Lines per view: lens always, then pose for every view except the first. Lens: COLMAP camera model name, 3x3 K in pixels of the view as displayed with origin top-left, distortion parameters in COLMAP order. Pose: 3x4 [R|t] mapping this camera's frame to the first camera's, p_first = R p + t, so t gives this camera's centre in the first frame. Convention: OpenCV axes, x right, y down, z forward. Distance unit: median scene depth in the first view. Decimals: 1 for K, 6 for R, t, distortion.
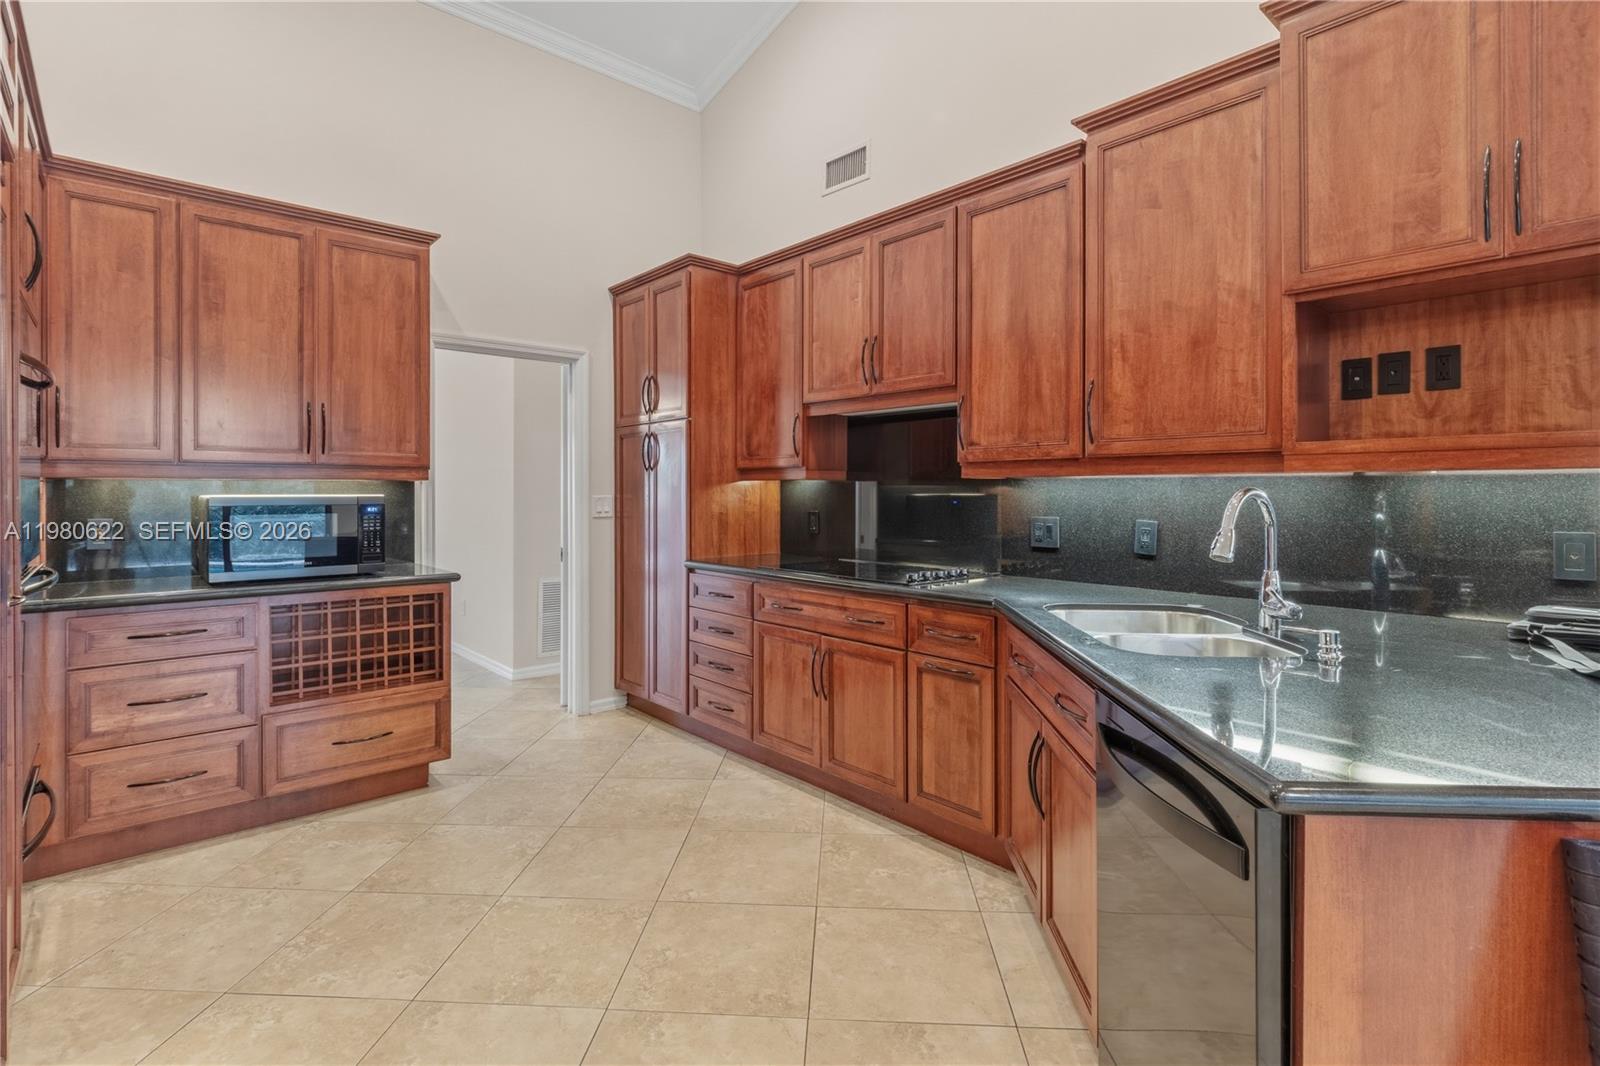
lens RADIAL K [[775.2, 0, 813.5], [0, 775.2, 487.6], [0, 0, 1]] dist [-0.009788, -0.000733]
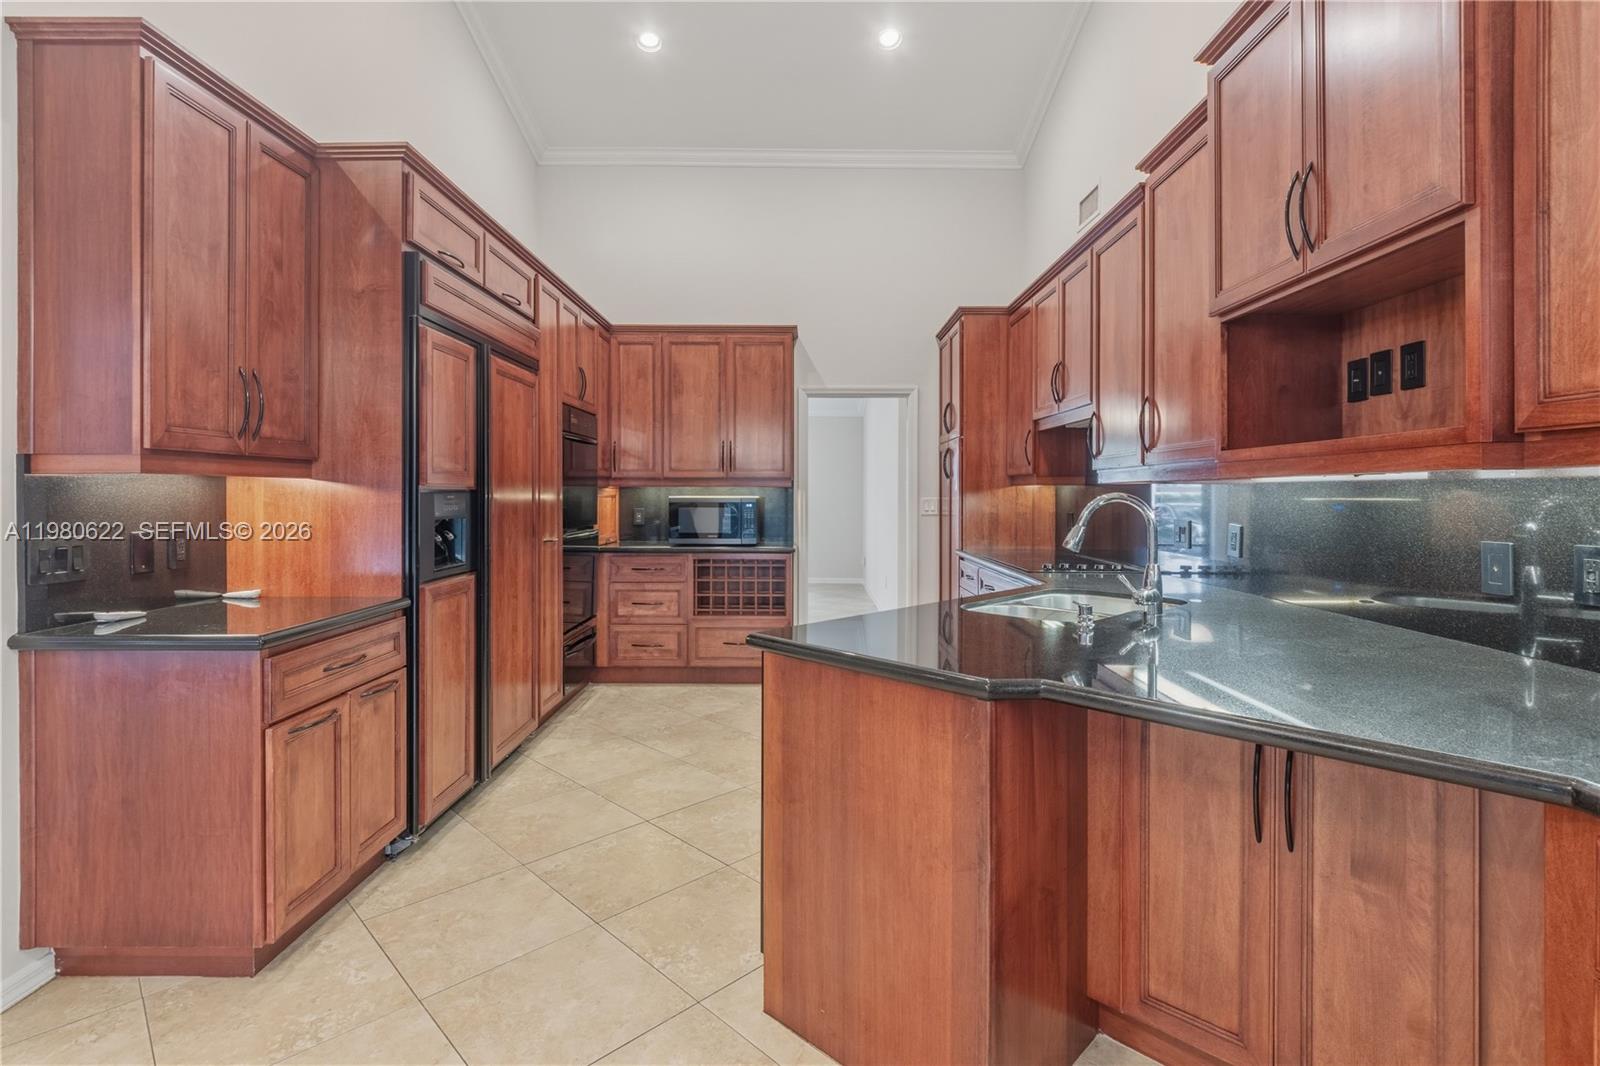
lens RADIAL K [[775.2, 0, 797.4], [0, 775.2, 494.8], [0, 0, 1]] dist [-0.009788, -0.000733]
pose [[0.738523, 0.001960, -0.674226, 0.676354], [0.002258, 0.999983, 0.005380, -0.003183], [0.674225, -0.005496, 0.738506, -0.154115]]
